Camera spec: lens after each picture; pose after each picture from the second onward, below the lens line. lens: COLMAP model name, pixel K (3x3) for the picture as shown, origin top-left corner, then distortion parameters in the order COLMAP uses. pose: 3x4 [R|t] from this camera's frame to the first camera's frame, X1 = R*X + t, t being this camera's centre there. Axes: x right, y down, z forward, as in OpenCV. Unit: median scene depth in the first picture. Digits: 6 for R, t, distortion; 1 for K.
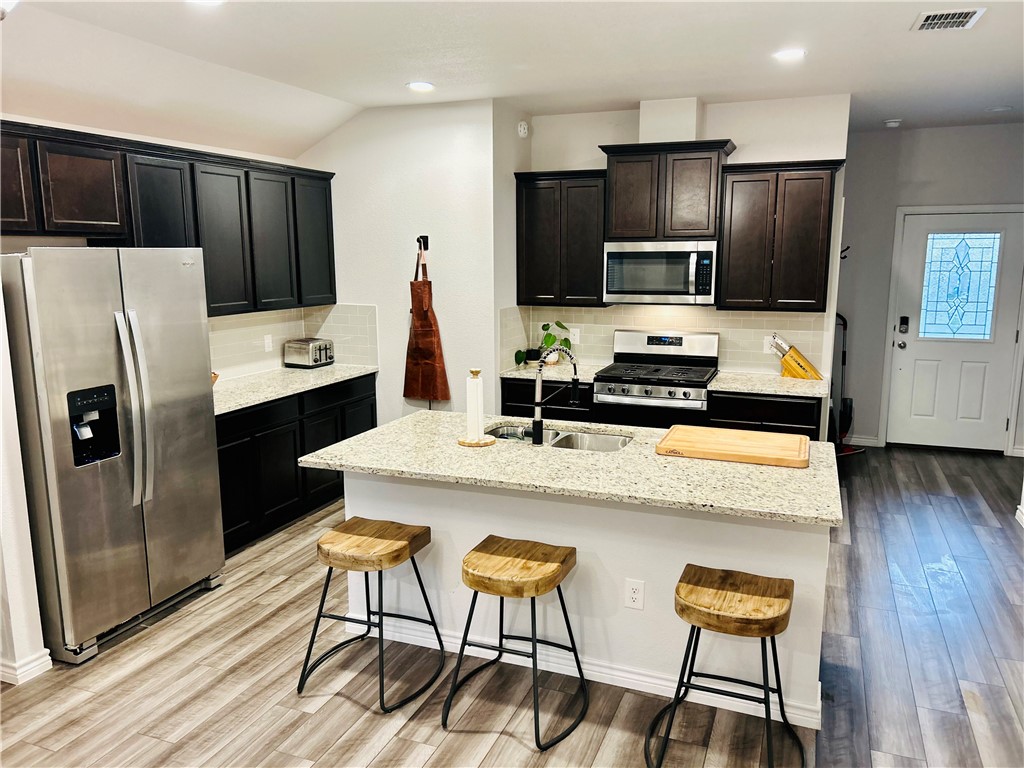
lens RADIAL K [[772.2, 0, 512.0], [0, 772.2, 384.0], [0, 0, 1]] dist [0.079521, -0.090320]
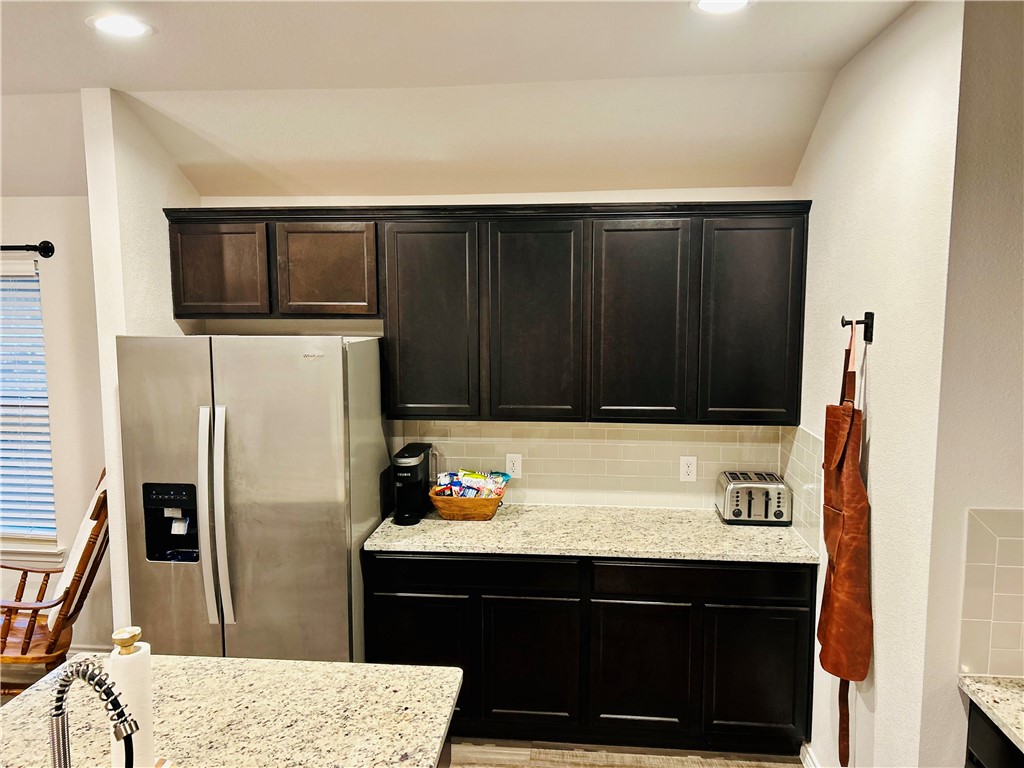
lens RADIAL K [[764.8, 0, 512.0], [0, 764.8, 384.0], [0, 0, 1]] dist [0.042337, -0.057429]
pose [[0.281548, 0.102358, -0.954072, 0.297226], [-0.163981, 0.984800, 0.057264, -0.154282], [0.945432, 0.140328, 0.294053, 0.735663]]
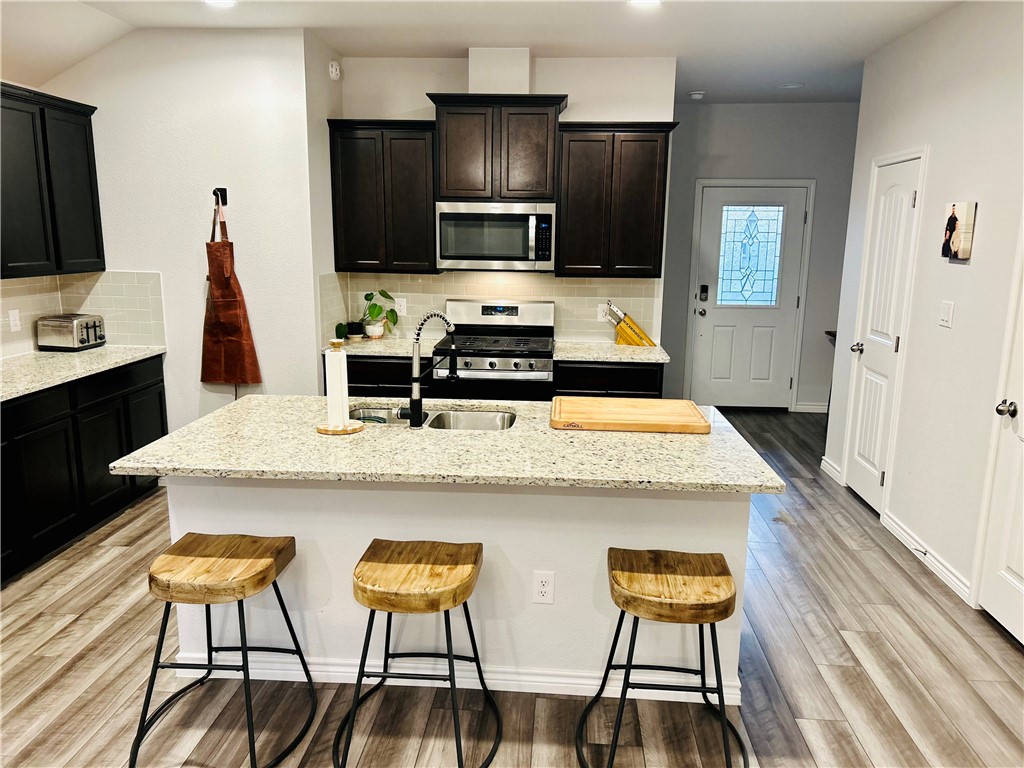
lens RADIAL K [[774.7, 0, 512.0], [0, 774.7, 384.0], [0, 0, 1]] dist [0.055921, -0.054593]
pose [[0.953823, -0.044494, 0.297056, -0.082074], [0.036756, 0.998825, 0.031585, 0.005494], [-0.298112, -0.019208, 0.954338, 0.106055]]
